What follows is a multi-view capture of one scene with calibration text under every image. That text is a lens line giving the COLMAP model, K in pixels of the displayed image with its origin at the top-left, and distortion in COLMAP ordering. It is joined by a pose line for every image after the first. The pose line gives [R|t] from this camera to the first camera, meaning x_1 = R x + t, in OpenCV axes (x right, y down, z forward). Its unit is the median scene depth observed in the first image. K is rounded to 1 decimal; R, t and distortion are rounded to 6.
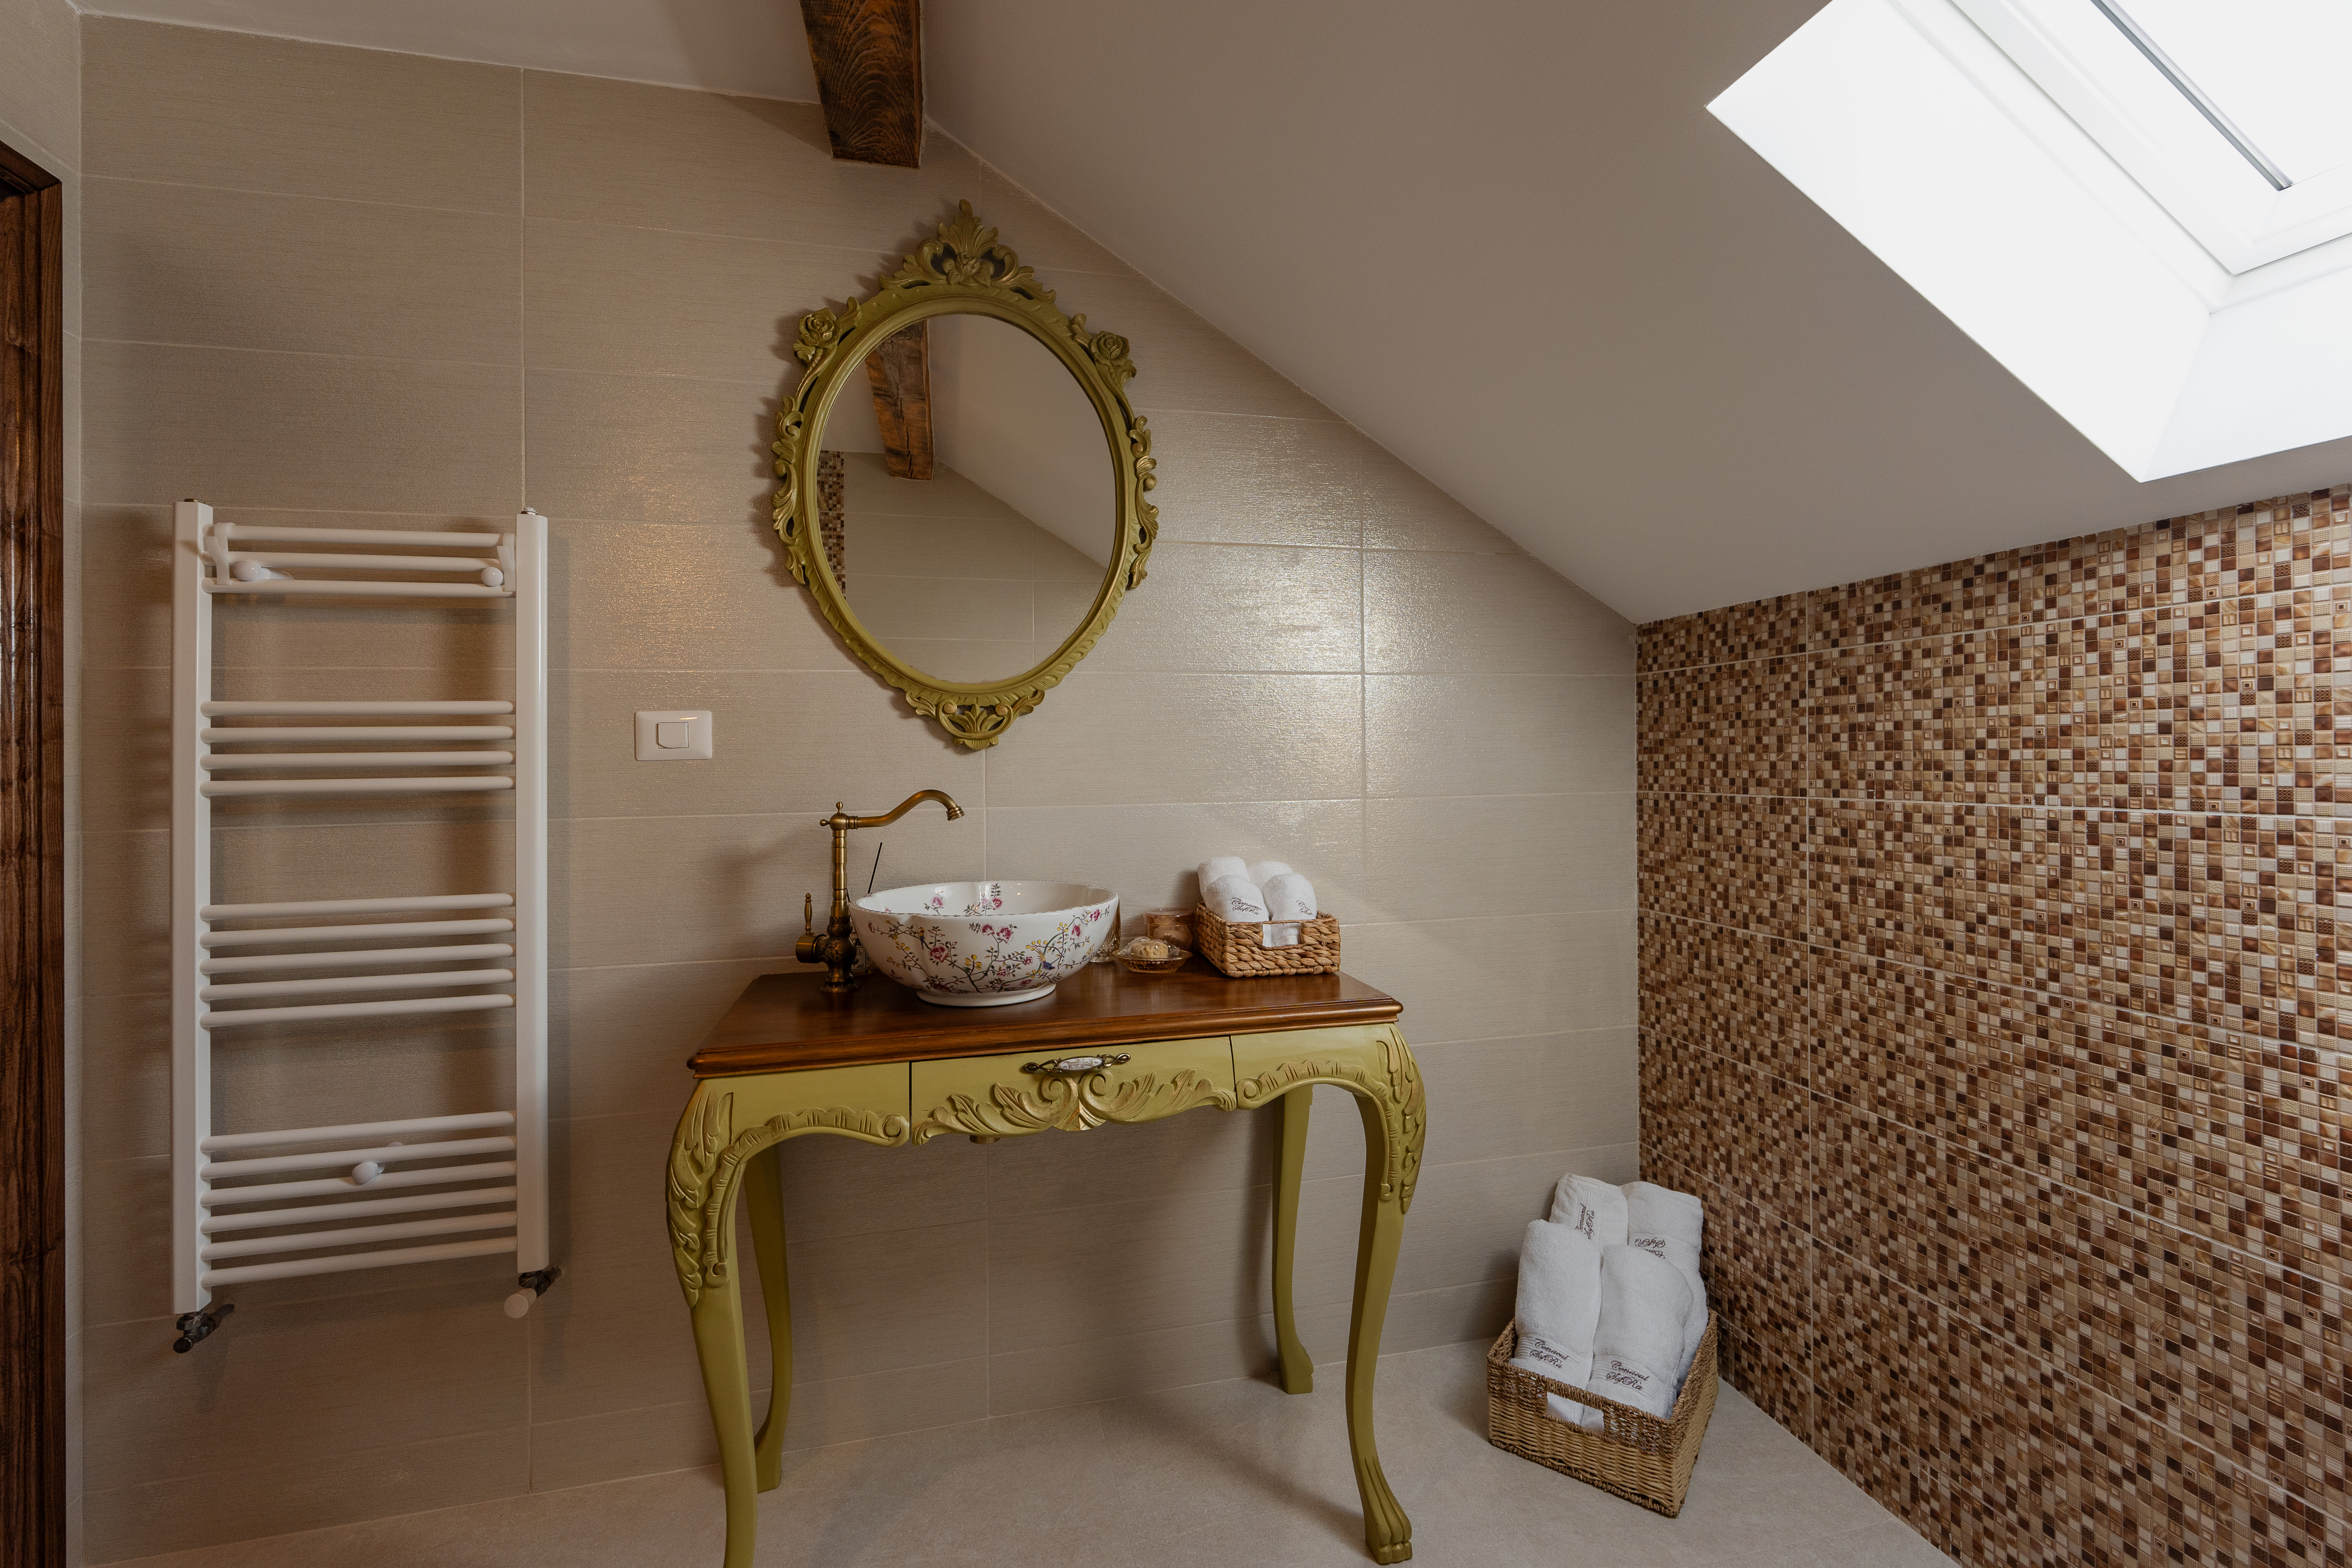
lens RADIAL K [[977.1, 0, 1177.2], [0, 977.1, 760.3], [0, 0, 1]] dist [-0.001065, -0.000410]
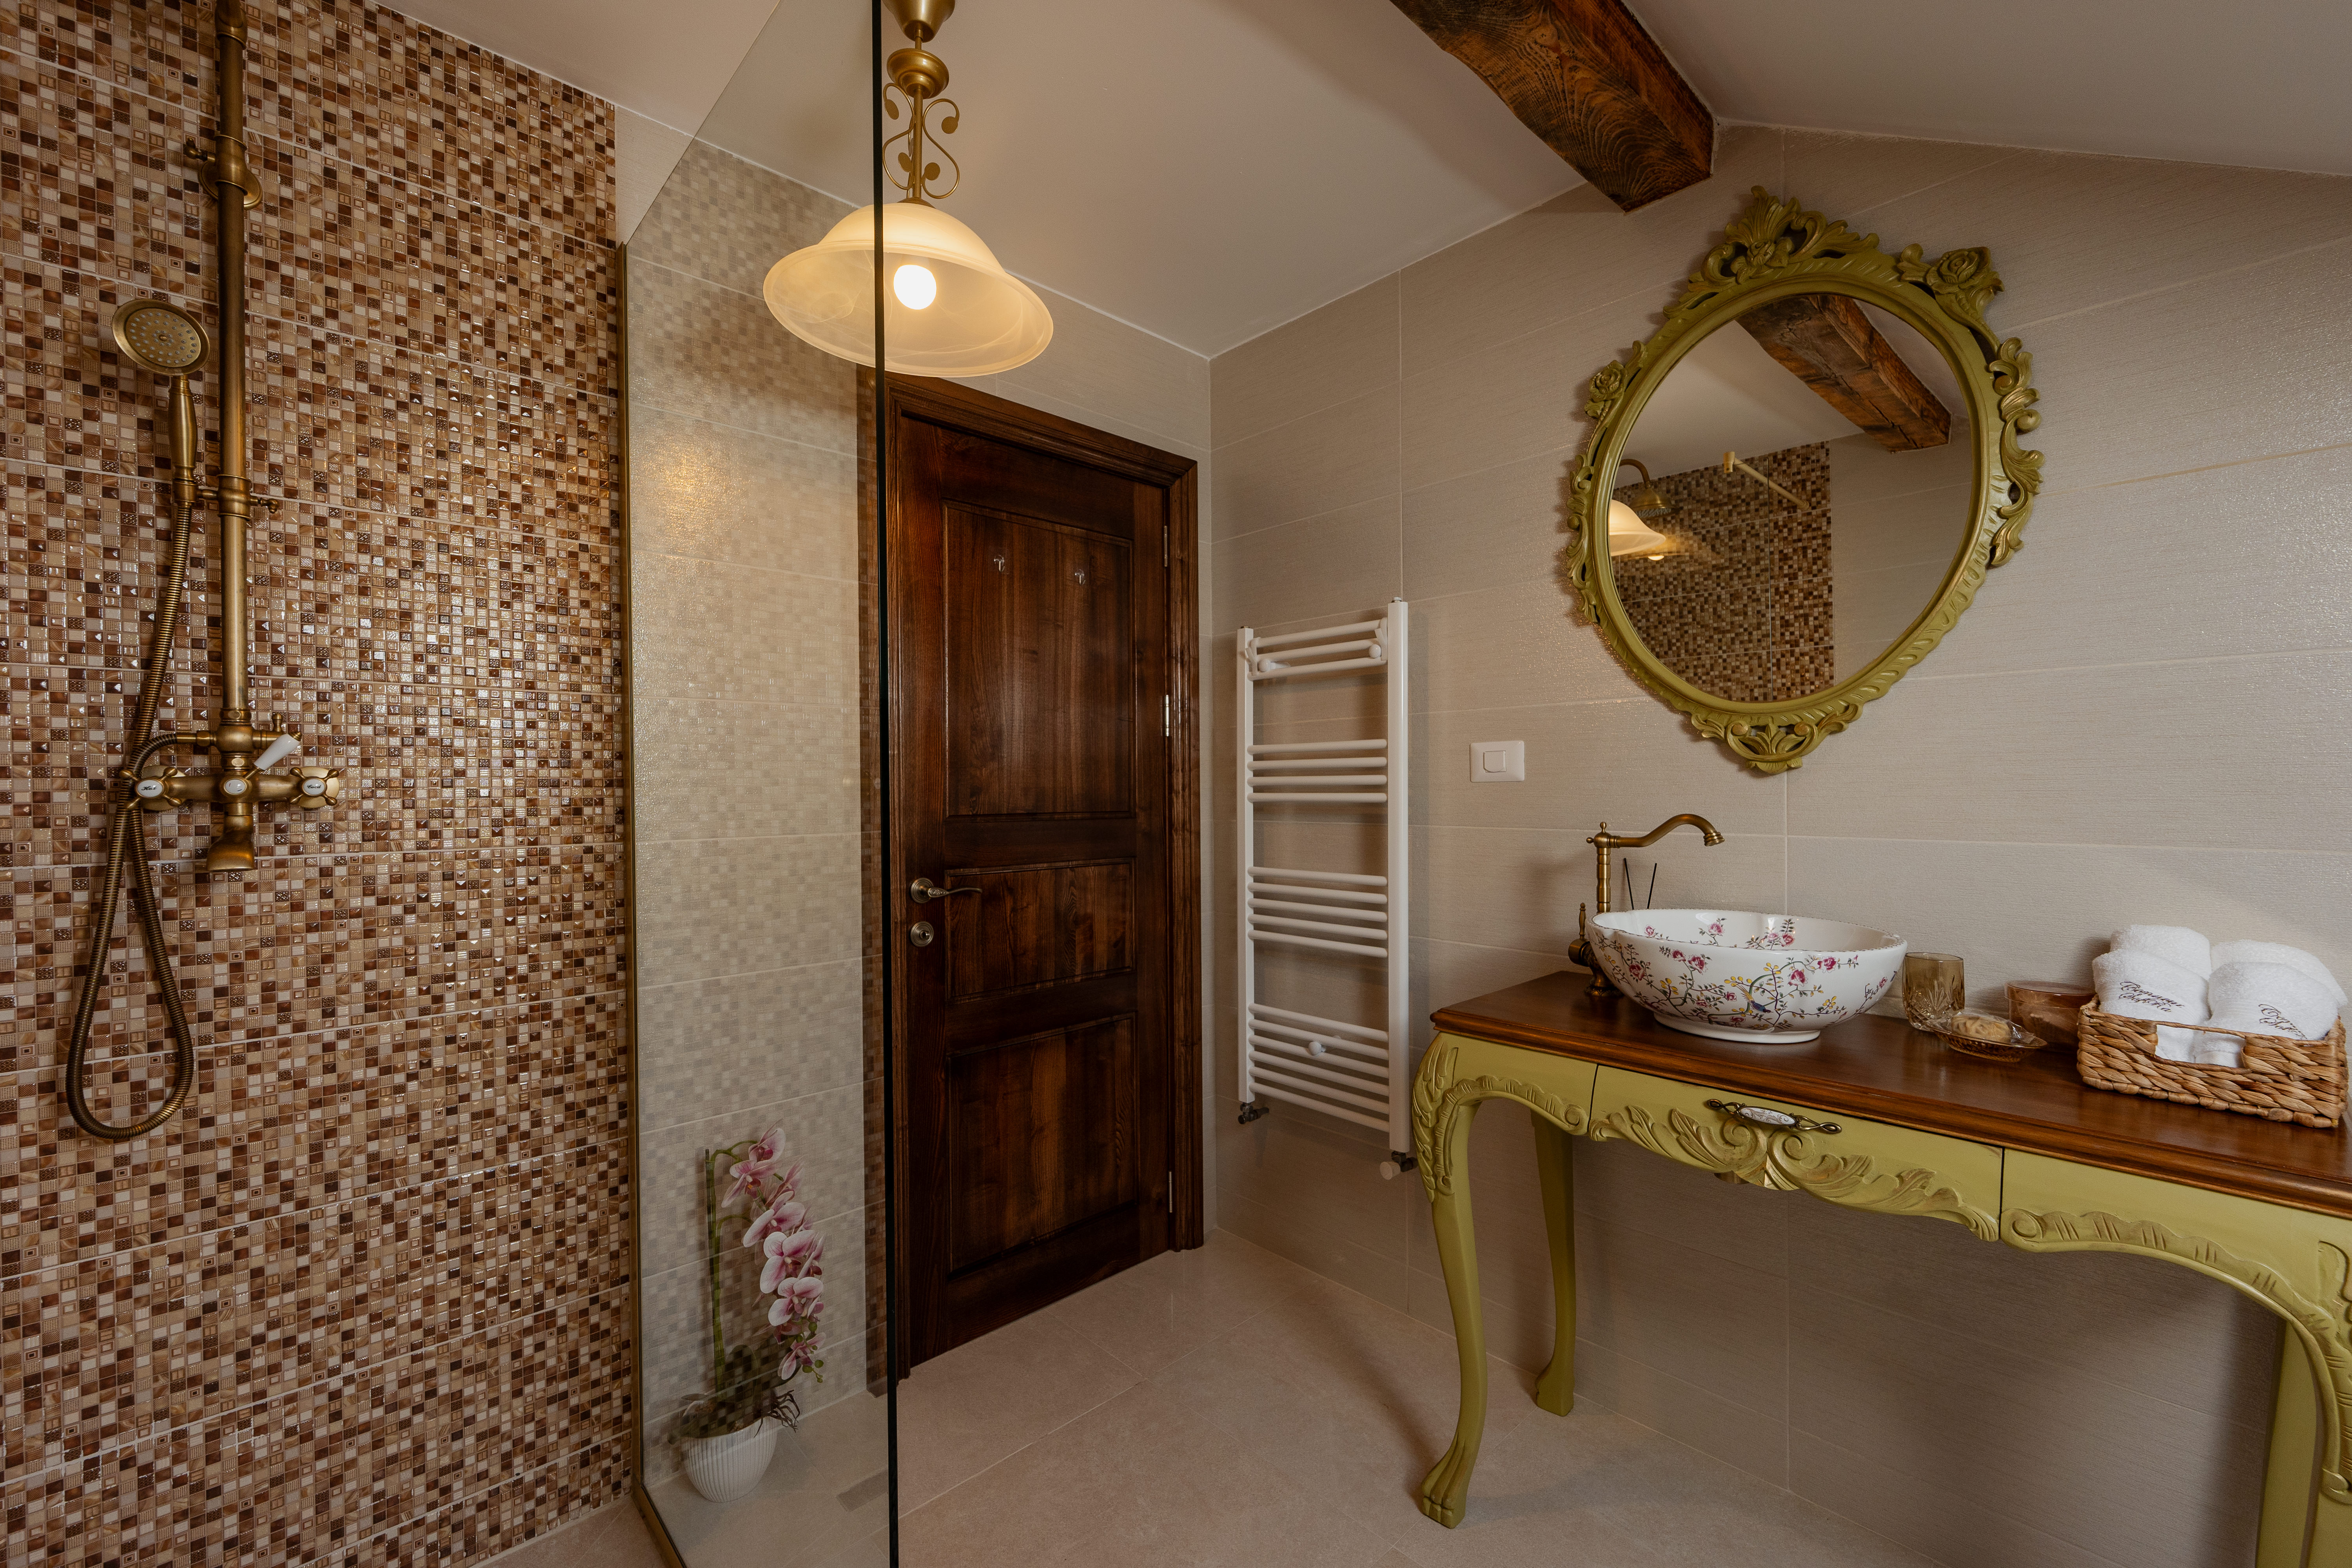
lens RADIAL K [[967.3, 0, 1180.5], [0, 967.3, 802.3], [0, 0, 1]] dist [-0.001713, -0.000402]
pose [[0.495607, 0.026835, -0.868132, 0.365277], [-0.001424, 0.999546, 0.030084, -0.011642], [0.868546, -0.013674, 0.495421, 0.061693]]
